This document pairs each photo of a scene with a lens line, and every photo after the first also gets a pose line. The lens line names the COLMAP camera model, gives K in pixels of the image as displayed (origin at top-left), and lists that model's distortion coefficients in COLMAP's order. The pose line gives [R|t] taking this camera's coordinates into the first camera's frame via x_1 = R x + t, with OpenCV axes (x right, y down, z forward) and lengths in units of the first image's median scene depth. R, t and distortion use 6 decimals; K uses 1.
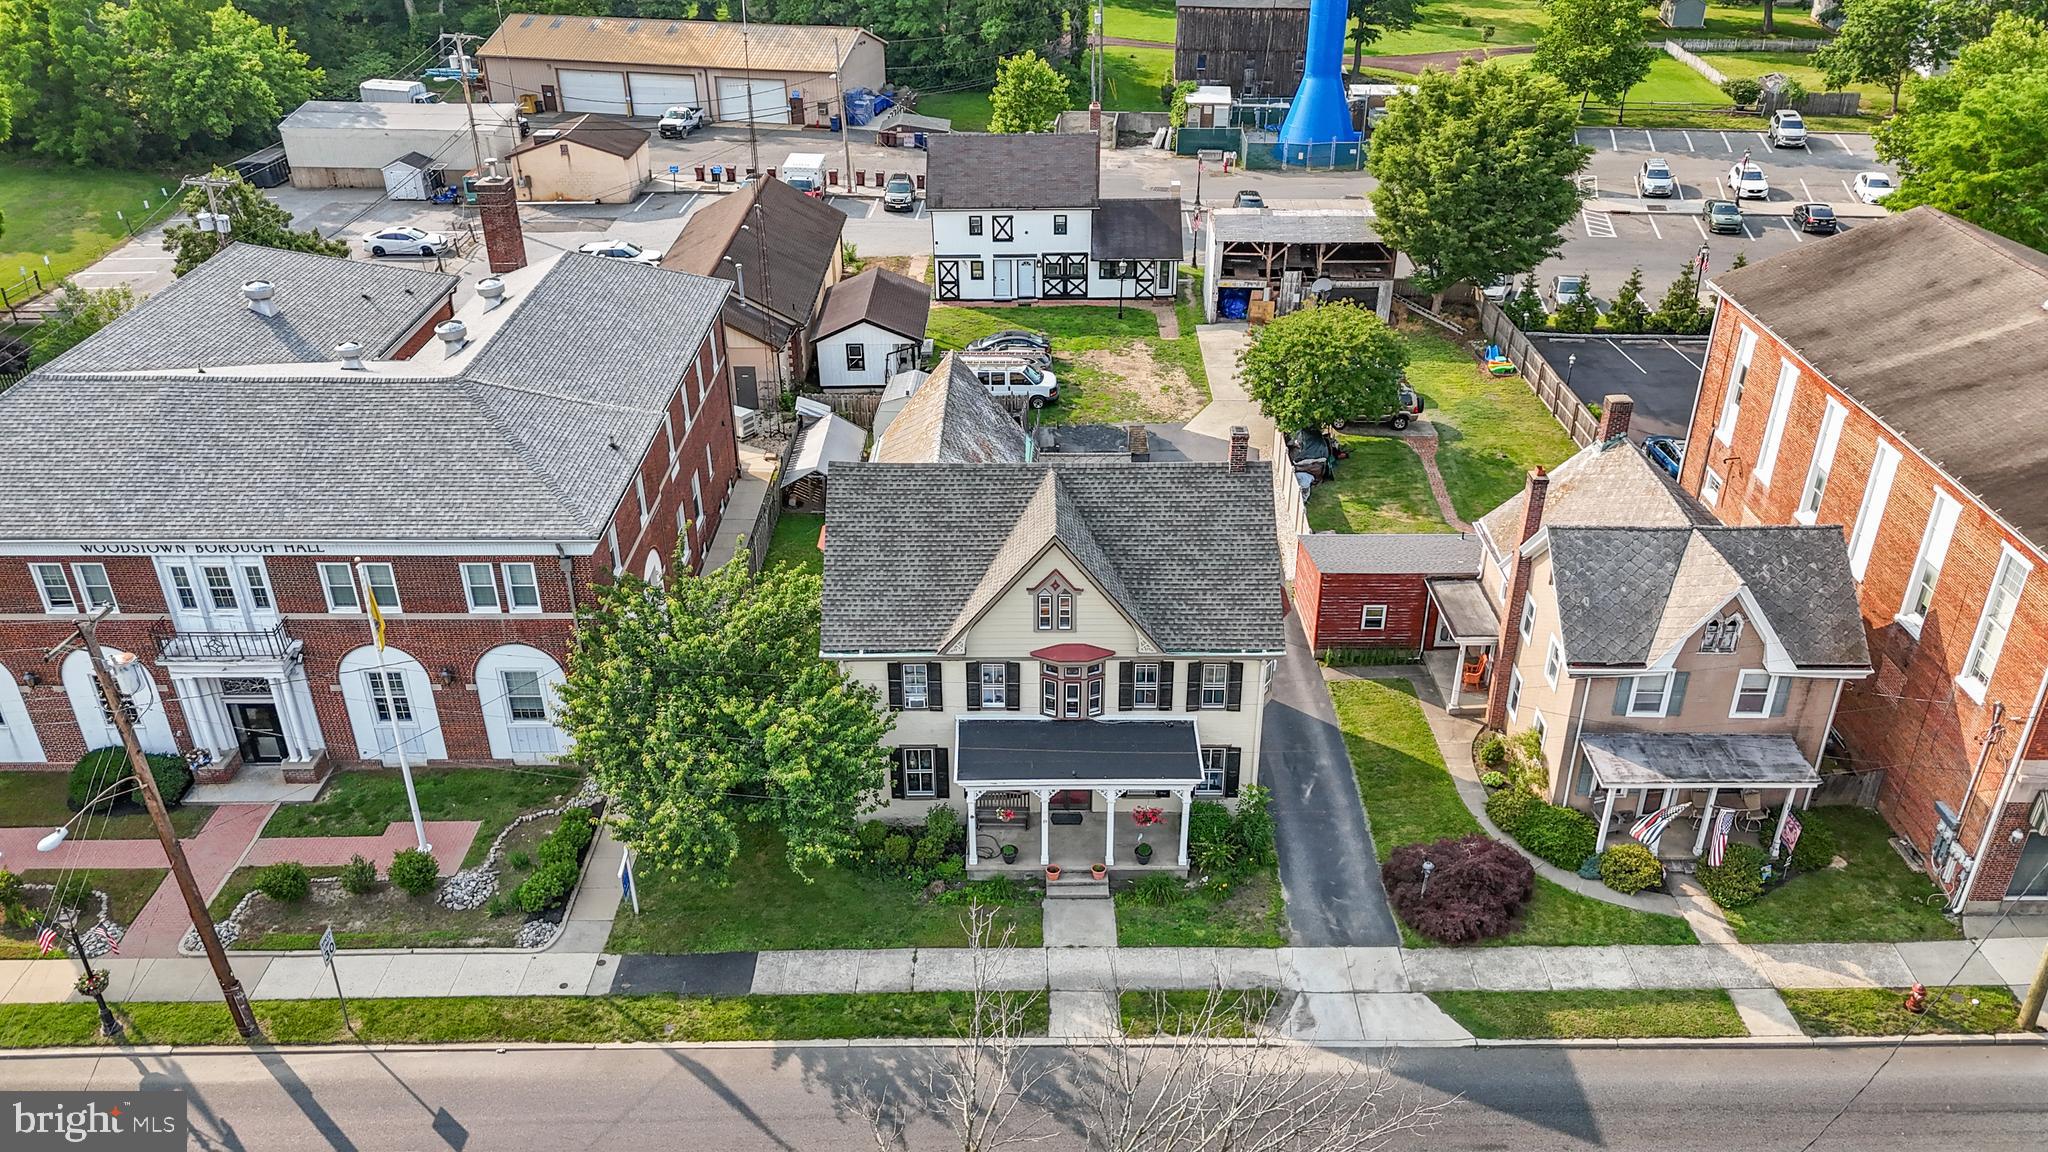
lens RADIAL K [[1494.4, 0, 1024.0], [0, 1494.4, 576.0], [0, 0, 1]] dist [0.075586, -0.080183]
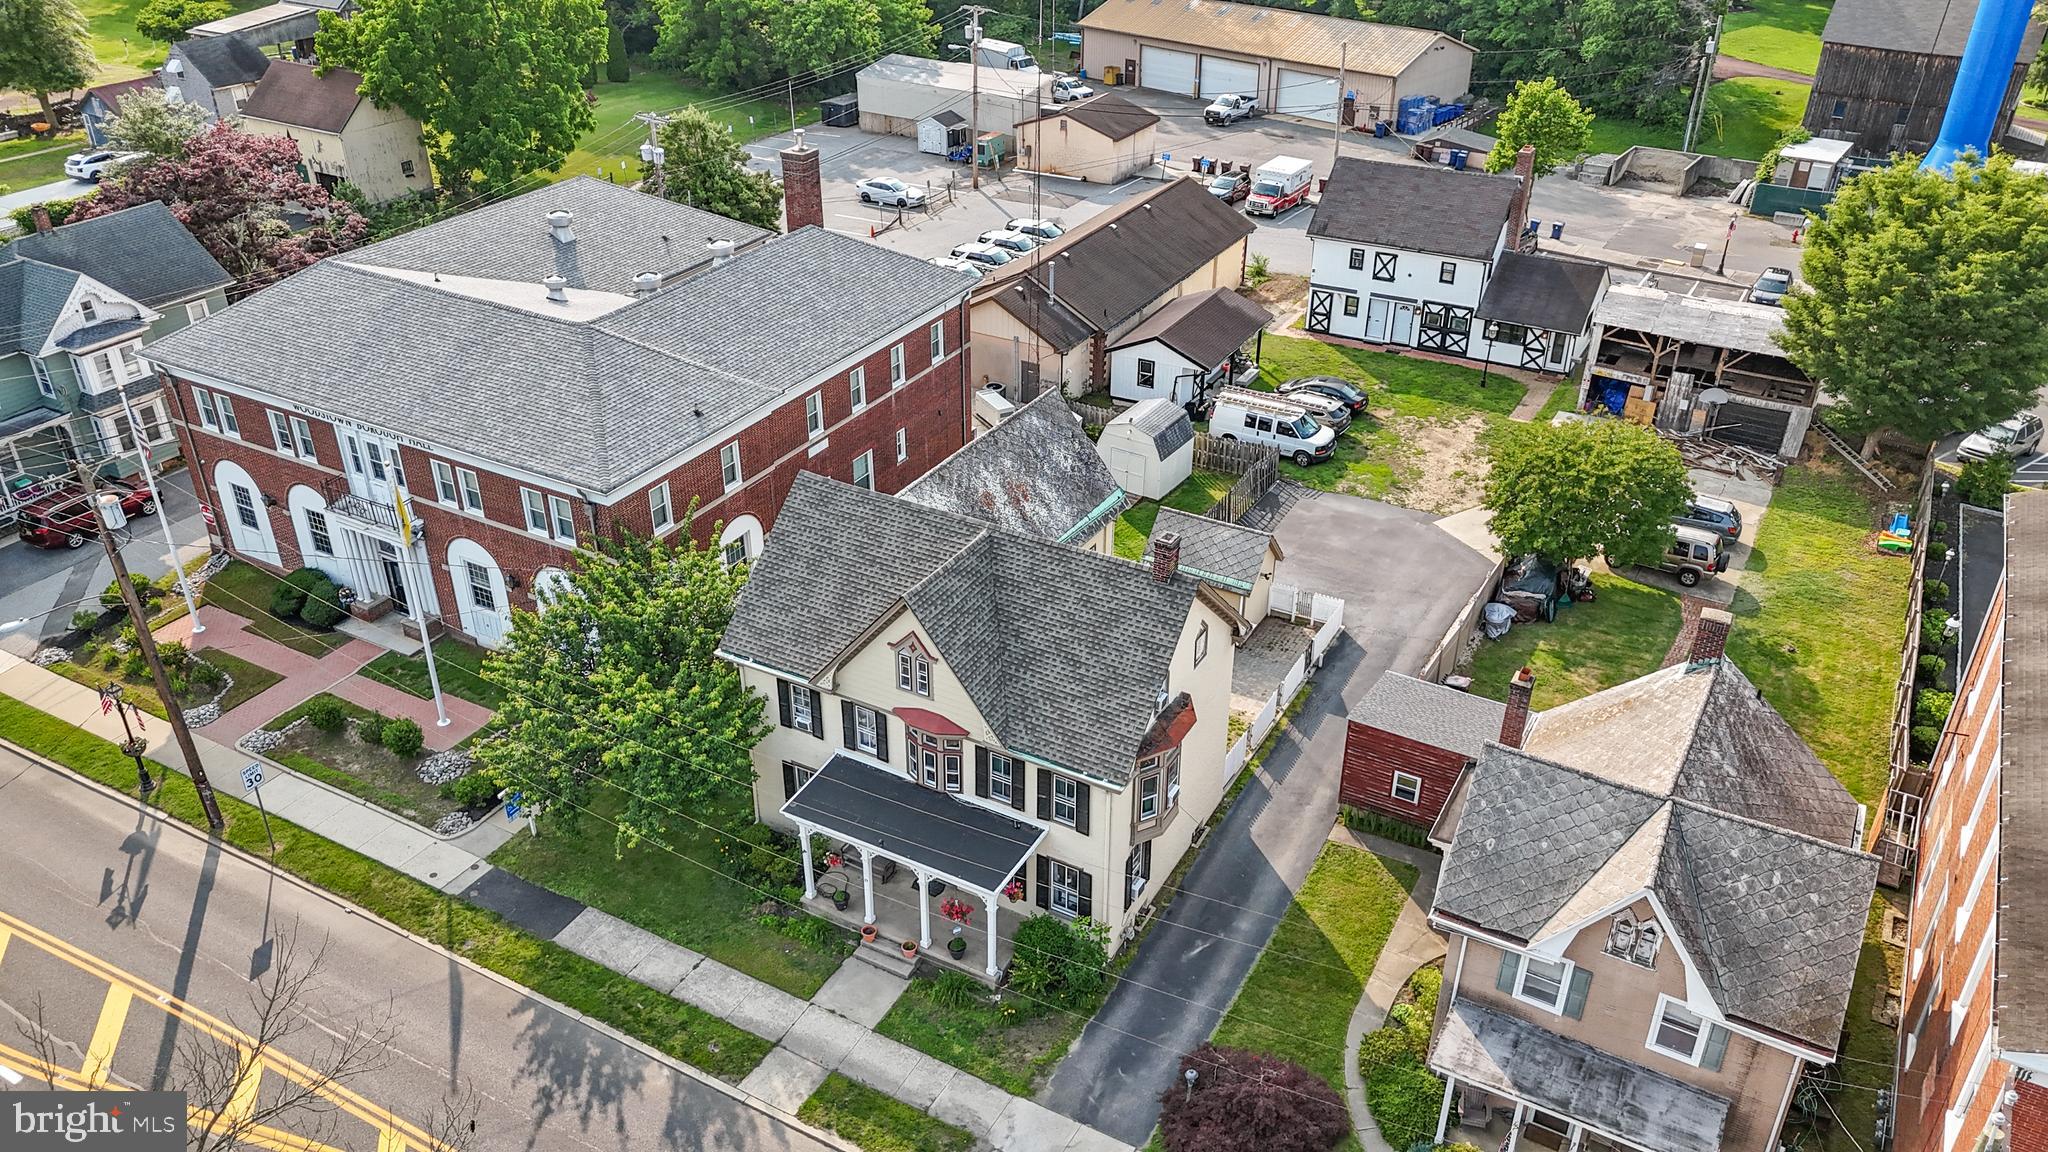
lens RADIAL K [[1496.2, 0, 1024.0], [0, 1496.2, 576.0], [0, 0, 1]] dist [0.048076, -0.035565]
pose [[0.874307, 0.249744, -0.416191, 0.283895], [-0.243086, 0.967483, 0.069900, -0.073885], [0.420115, 0.040056, 0.906586, 0.096466]]
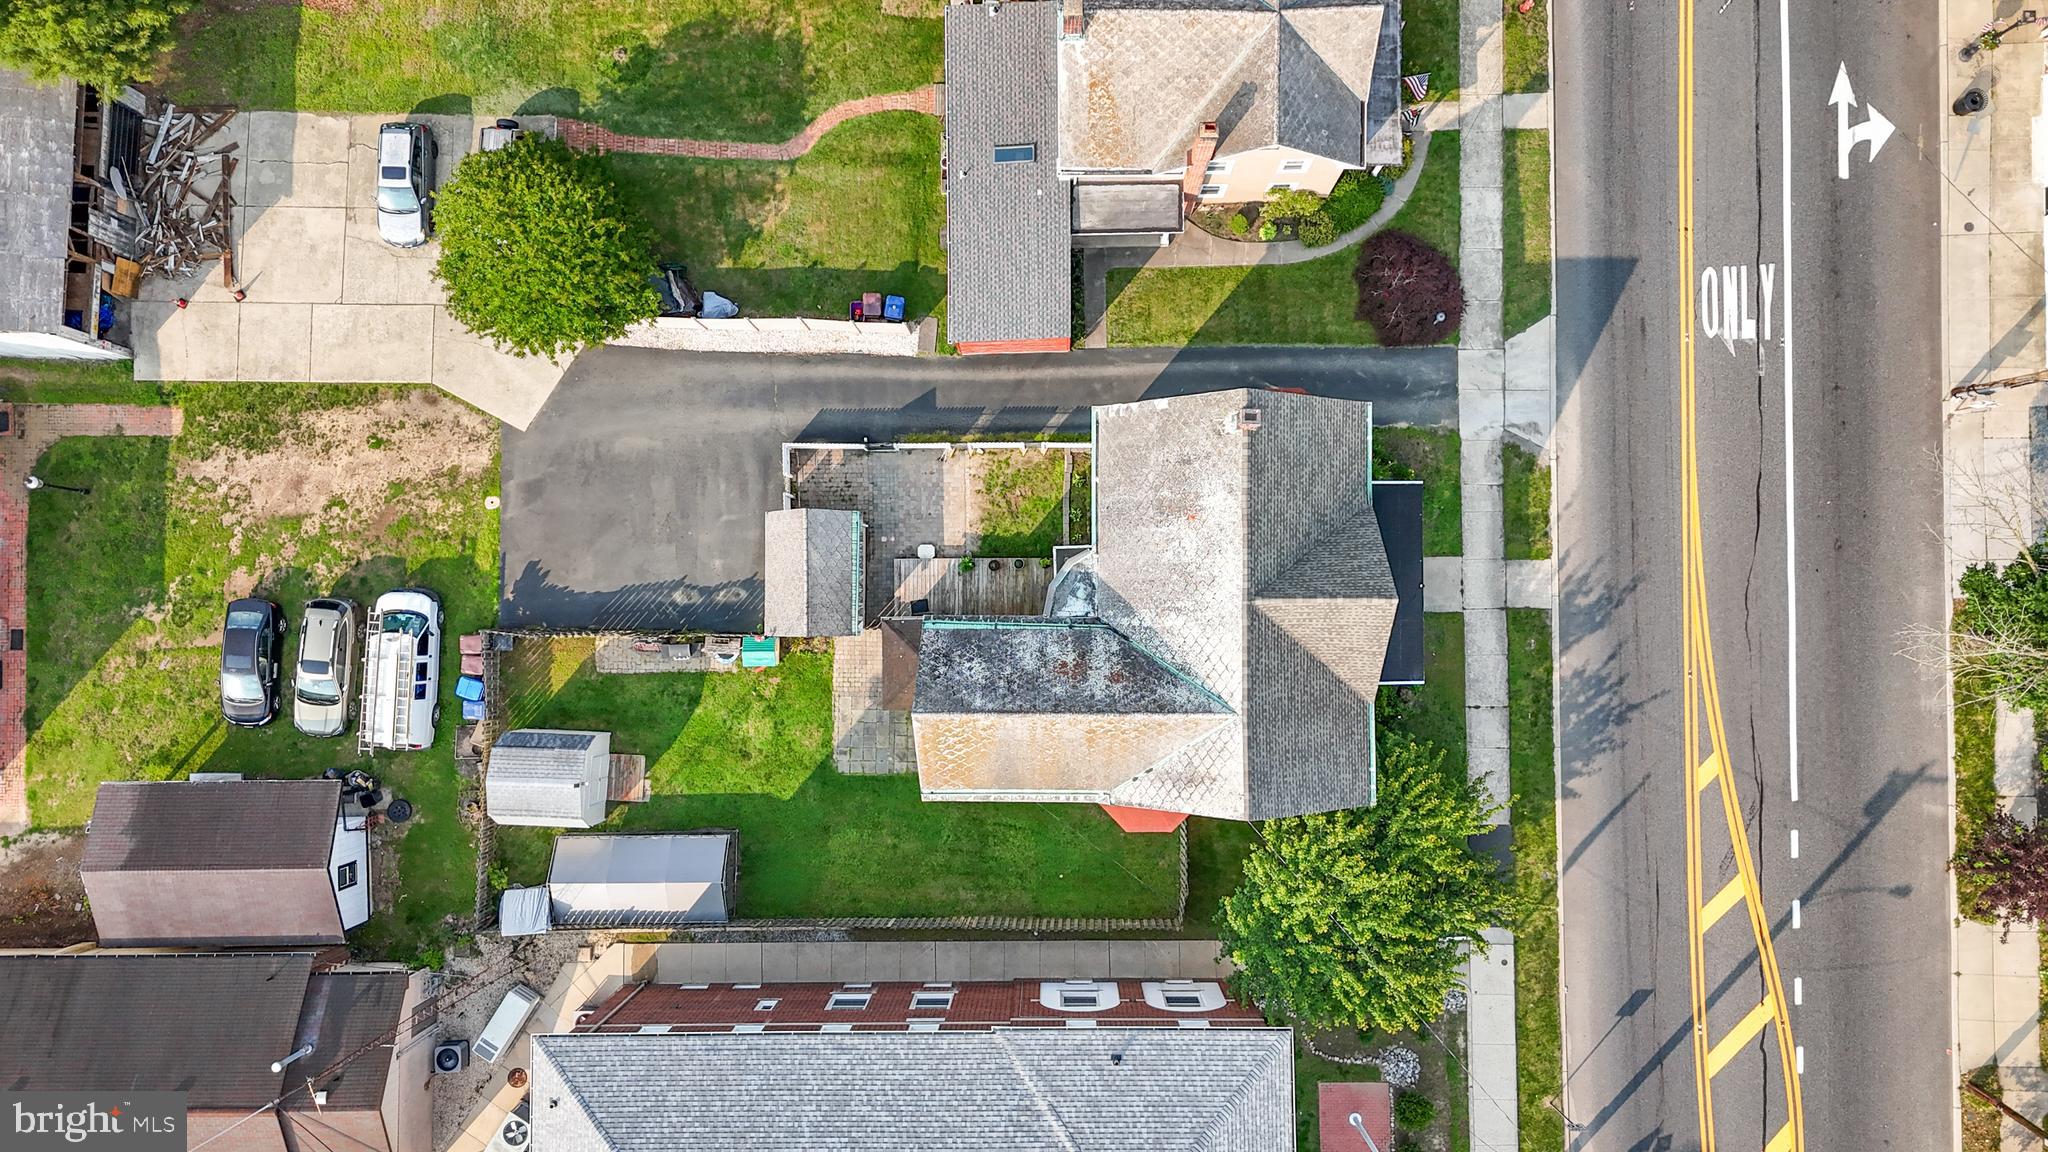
lens RADIAL K [[1496.2, 0, 1024.0], [0, 1496.2, 576.0], [0, 0, 1]] dist [0.048076, -0.035565]
pose [[-0.009833, -0.999378, 0.033875, 0.002106], [0.509723, 0.024135, 0.860000, -0.663602], [-0.860283, 0.025723, 0.509168, 0.392101]]
